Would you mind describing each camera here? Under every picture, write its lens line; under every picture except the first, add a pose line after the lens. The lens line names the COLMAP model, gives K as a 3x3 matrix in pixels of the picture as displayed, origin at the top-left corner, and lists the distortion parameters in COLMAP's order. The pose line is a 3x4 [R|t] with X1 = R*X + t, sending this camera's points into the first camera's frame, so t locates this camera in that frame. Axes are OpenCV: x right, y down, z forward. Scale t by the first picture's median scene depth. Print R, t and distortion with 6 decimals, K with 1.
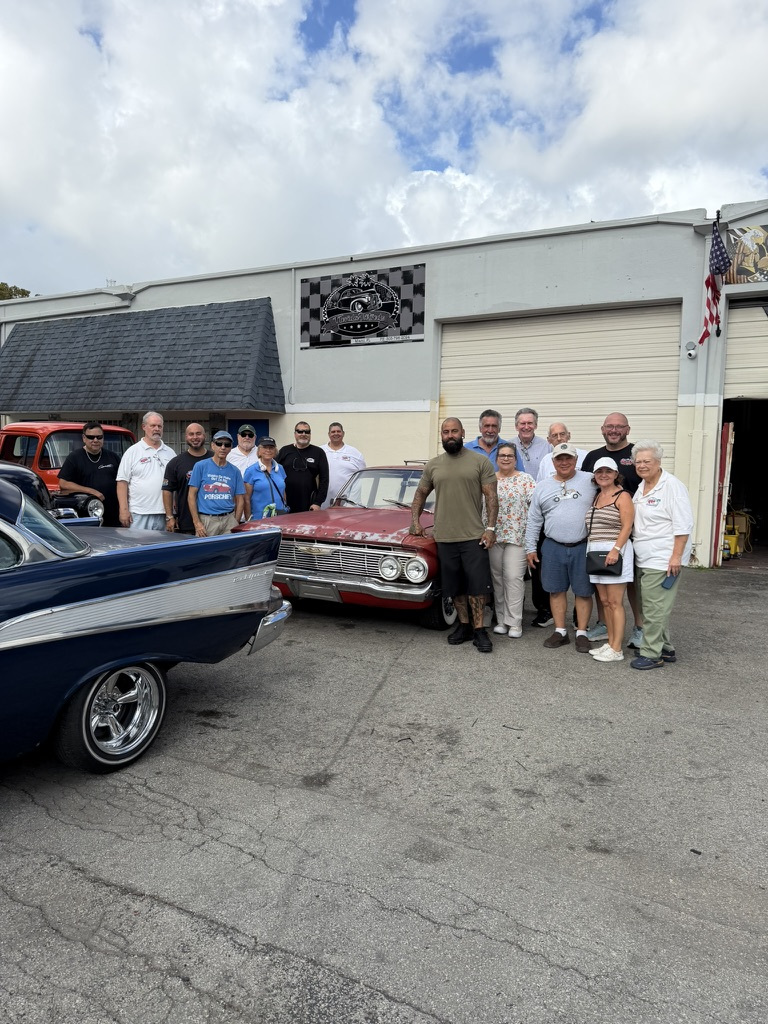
lens RADIAL K [[725.8, 0, 376.6], [0, 725.8, 510.8], [0, 0, 1]] dist [0.068663, -0.099357]
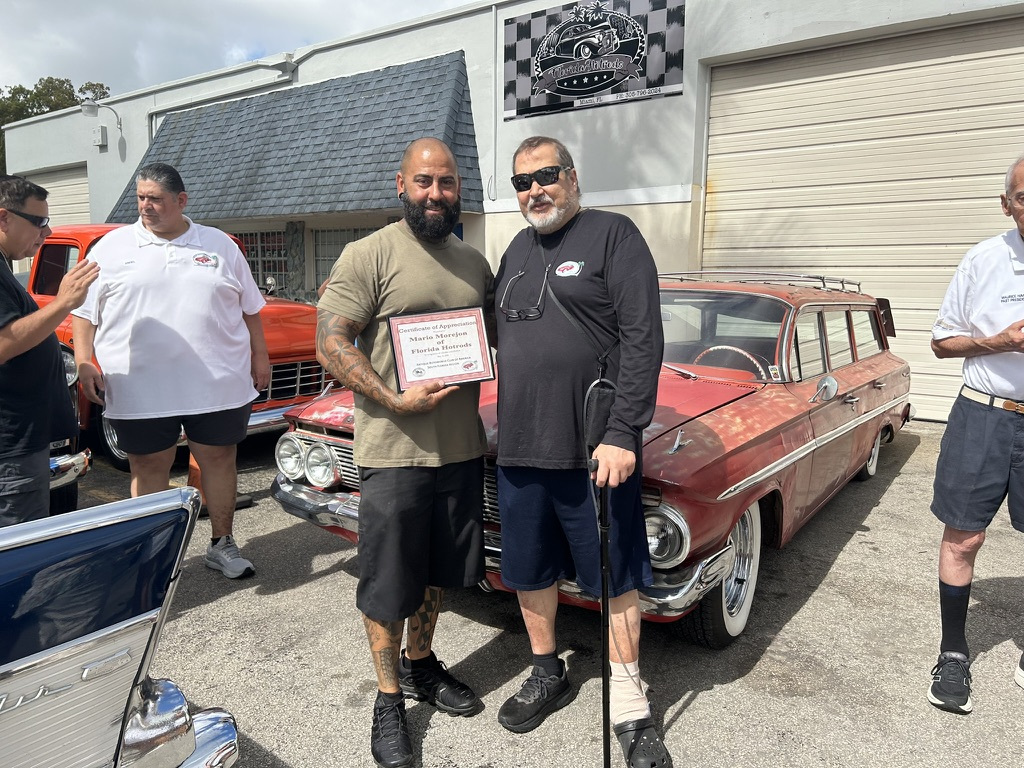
lens RADIAL K [[796.4, 0, 511.2], [0, 796.4, 374.3], [0, 0, 1]] dist [0.011712, -0.006838]
pose [[0.989752, 0.004824, -0.142716, 0.017239], [0.001956, 0.998877, 0.047329, -0.015971], [0.142785, -0.047123, 0.988631, 0.281088]]
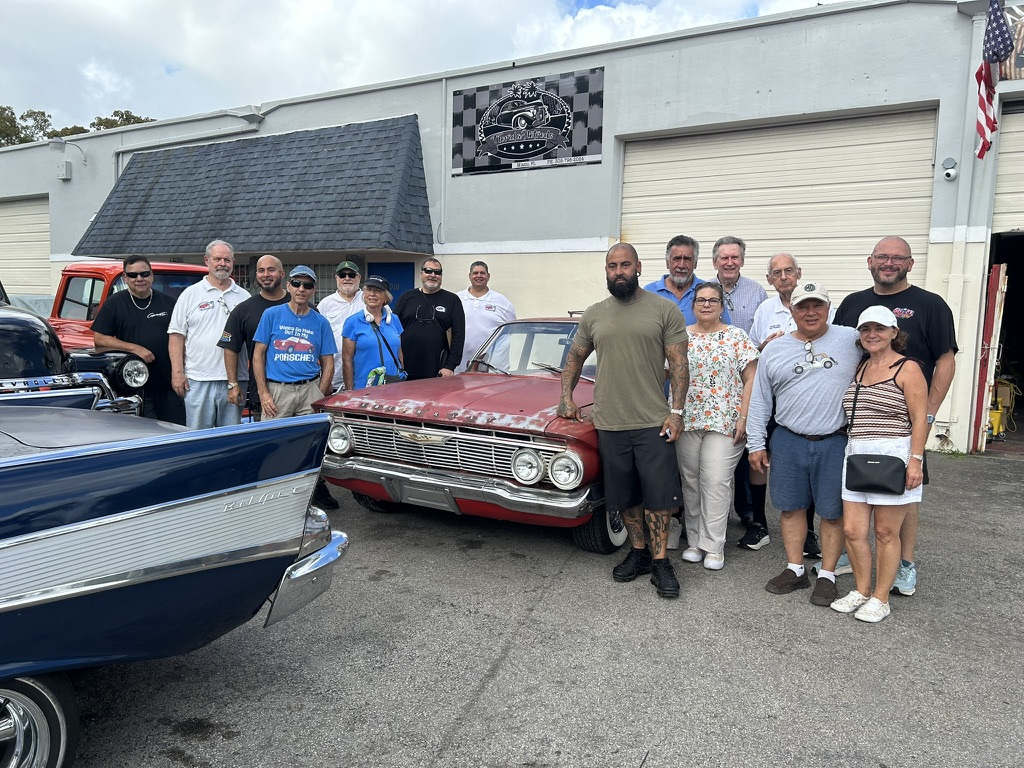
lens RADIAL K [[789.2, 0, 514.7], [0, 789.2, 386.0], [0, 0, 1]] dist [0.021375, -0.024515]
pose [[0.998401, 0.010791, -0.055486, 0.022873], [-0.009658, 0.999740, 0.020640, -0.005531], [0.055695, -0.020071, 0.998246, 0.134671]]
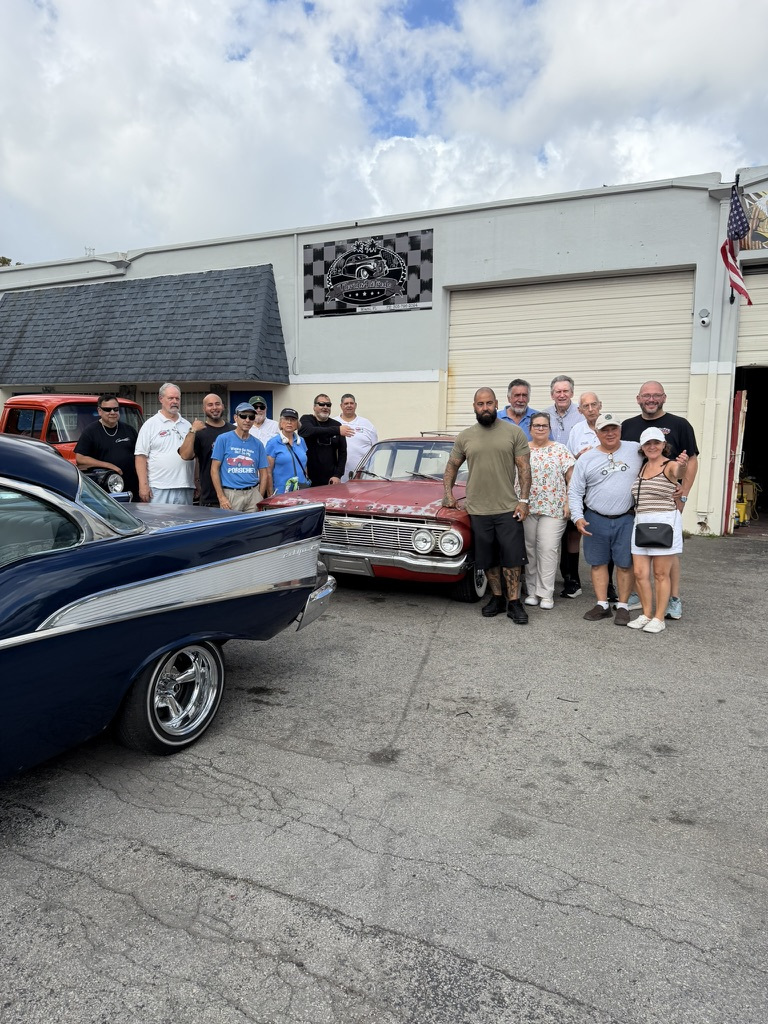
lens RADIAL K [[726.1, 0, 387.4], [0, 726.1, 516.4], [0, 0, 1]] dist [0.067460, -0.103715]
pose [[0.999550, -0.011700, 0.027627, -0.028799], [0.010398, 0.998850, 0.046812, -0.000754], [-0.028142, -0.046504, 0.998522, 0.008093]]
